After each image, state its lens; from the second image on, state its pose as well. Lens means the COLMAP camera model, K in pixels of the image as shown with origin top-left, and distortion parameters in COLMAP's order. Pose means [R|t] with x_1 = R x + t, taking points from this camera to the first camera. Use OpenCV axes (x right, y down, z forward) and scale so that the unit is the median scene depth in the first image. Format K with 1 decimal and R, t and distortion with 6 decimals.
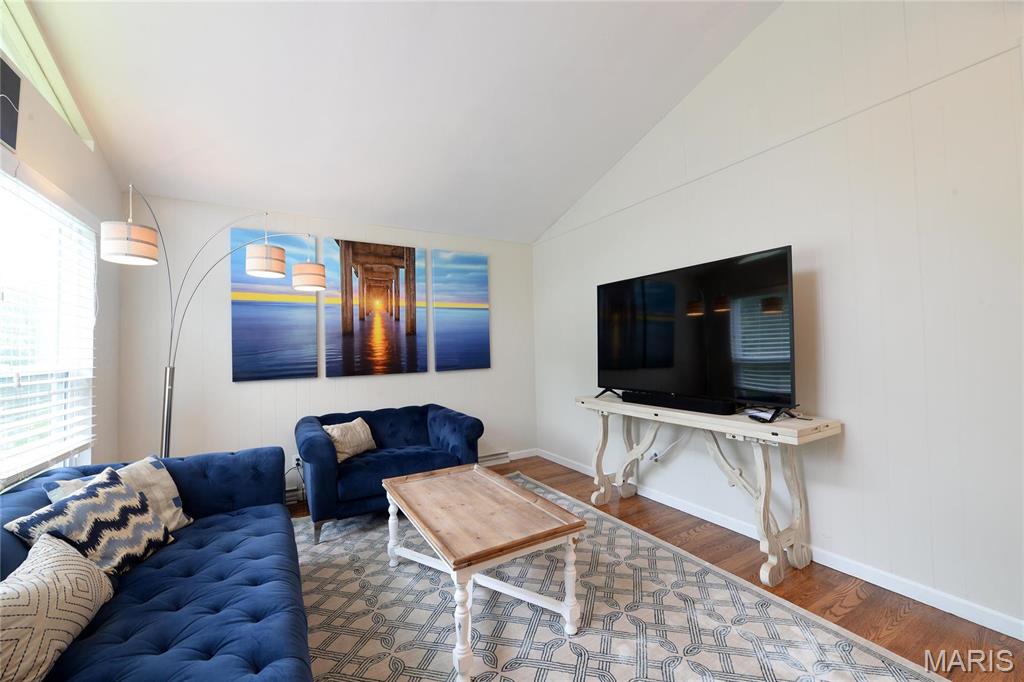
lens RADIAL K [[405.2, 0, 511.4], [0, 405.2, 340.6], [0, 0, 1]] dist [-0.007579, -0.001717]
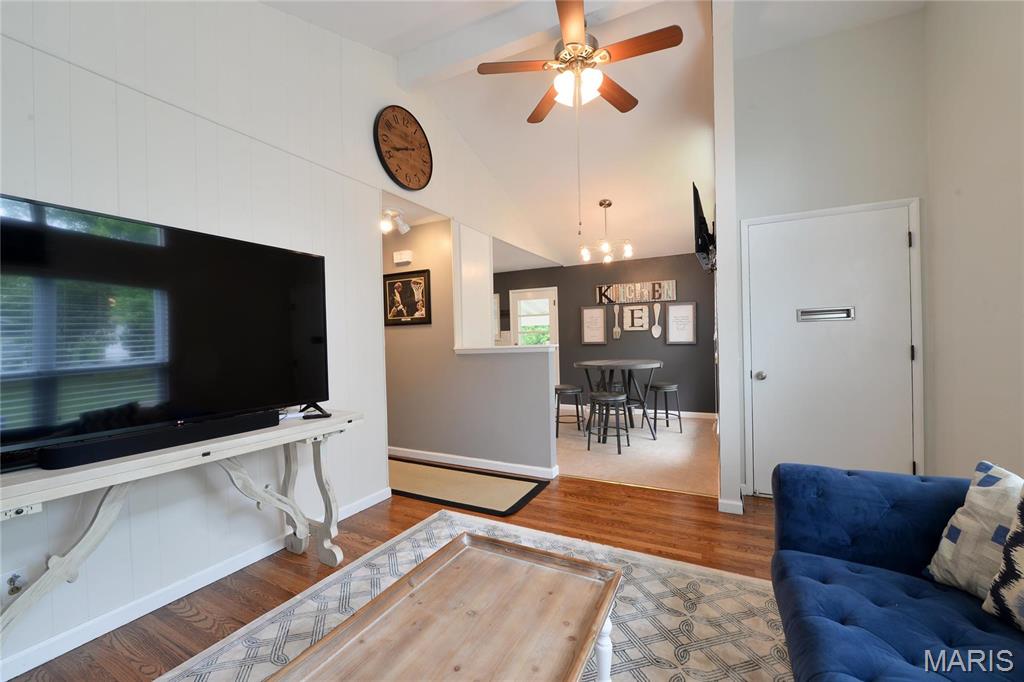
lens RADIAL K [[405.2, 0, 511.8], [0, 405.2, 340.4], [0, 0, 1]] dist [-0.007579, -0.001717]
pose [[-0.530974, 0.028803, 0.846898, -0.425857], [0.014179, 0.999584, -0.025105, 0.026615], [-0.847269, -0.001322, -0.531162, 0.904218]]
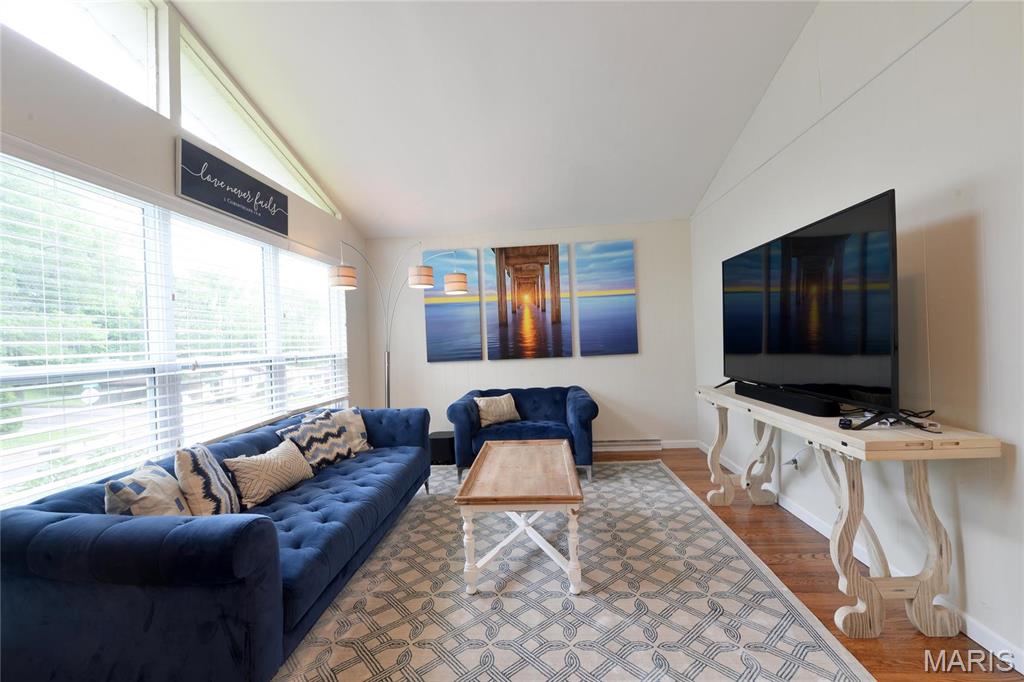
lens RADIAL K [[405.2, 0, 509.9], [0, 405.2, 342.2], [0, 0, 1]] dist [-0.007579, -0.001717]
pose [[0.823283, -0.007398, -0.567584, 0.415609], [0.033297, 0.998823, 0.035277, -0.008887], [0.566654, -0.047942, 0.822560, 0.007311]]
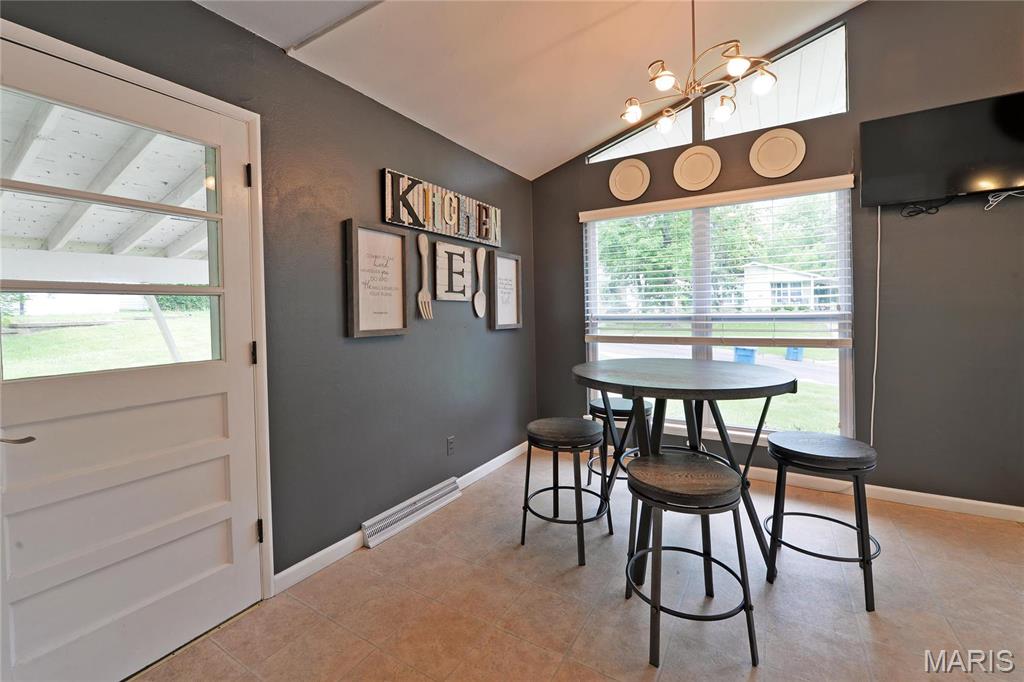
lens RADIAL K [[438.6, 0, 518.8], [0, 438.6, 307.5], [0, 0, 1]] dist [-0.008320, 0.000390]
pose [[-0.871275, 0.034917, -0.489551, 1.592271], [0.051840, 0.998434, -0.021049, -0.032035], [0.488049, -0.043718, -0.871721, 0.093661]]
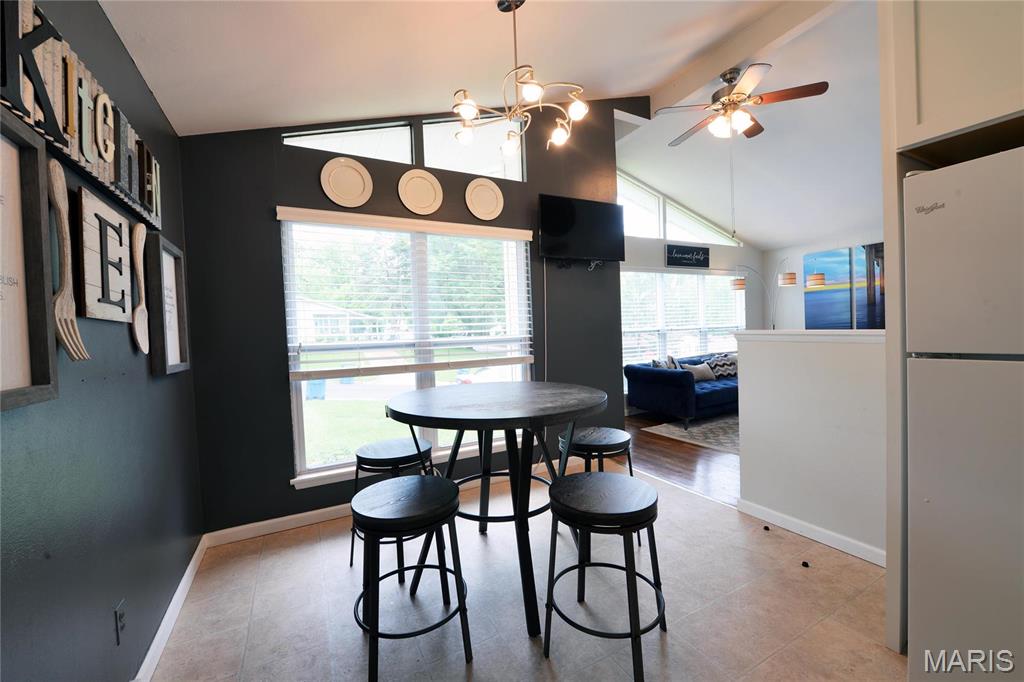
lens RADIAL K [[405.2, 0, 515.1], [0, 405.2, 335.6], [0, 0, 1]] dist [-0.007579, -0.001717]
pose [[-0.039920, 0.037197, -0.998510, 1.662483], [0.061737, 0.997489, 0.034691, -0.049360], [0.997294, -0.060261, -0.042116, -0.442391]]
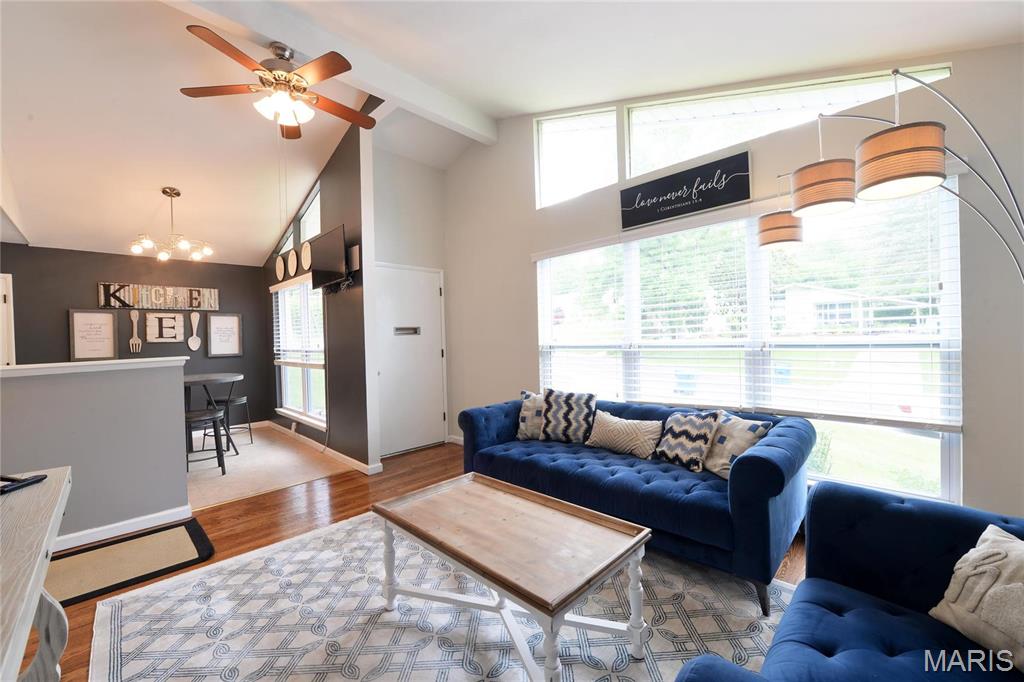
lens RADIAL K [[405.2, 0, 511.8], [0, 405.2, 341.3], [0, 0, 1]] dist [-0.007579, -0.001717]
pose [[-0.964681, 0.050556, -0.258526, 0.052476], [0.054600, 0.998472, -0.008485, 0.024629], [0.257702, -0.022301, -0.965967, 1.396747]]
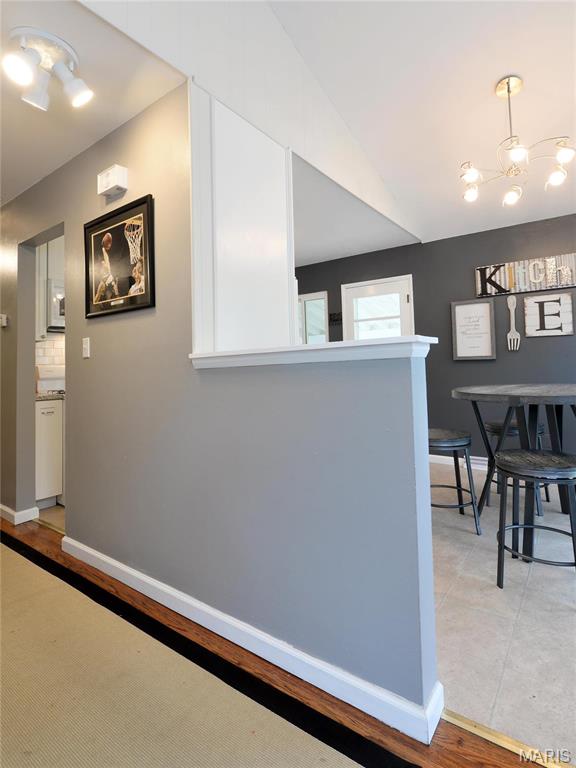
lens RADIAL K [[400.3, 0, 301.7], [0, 400.3, 347.2], [0, 0, 1]] dist [-0.015024, 0.000417]
pose [[-0.406963, 0.075811, 0.910293, 0.272763], [0.013563, 0.996942, -0.076964, 0.054622], [-0.913344, -0.018975, -0.406746, 0.394822]]
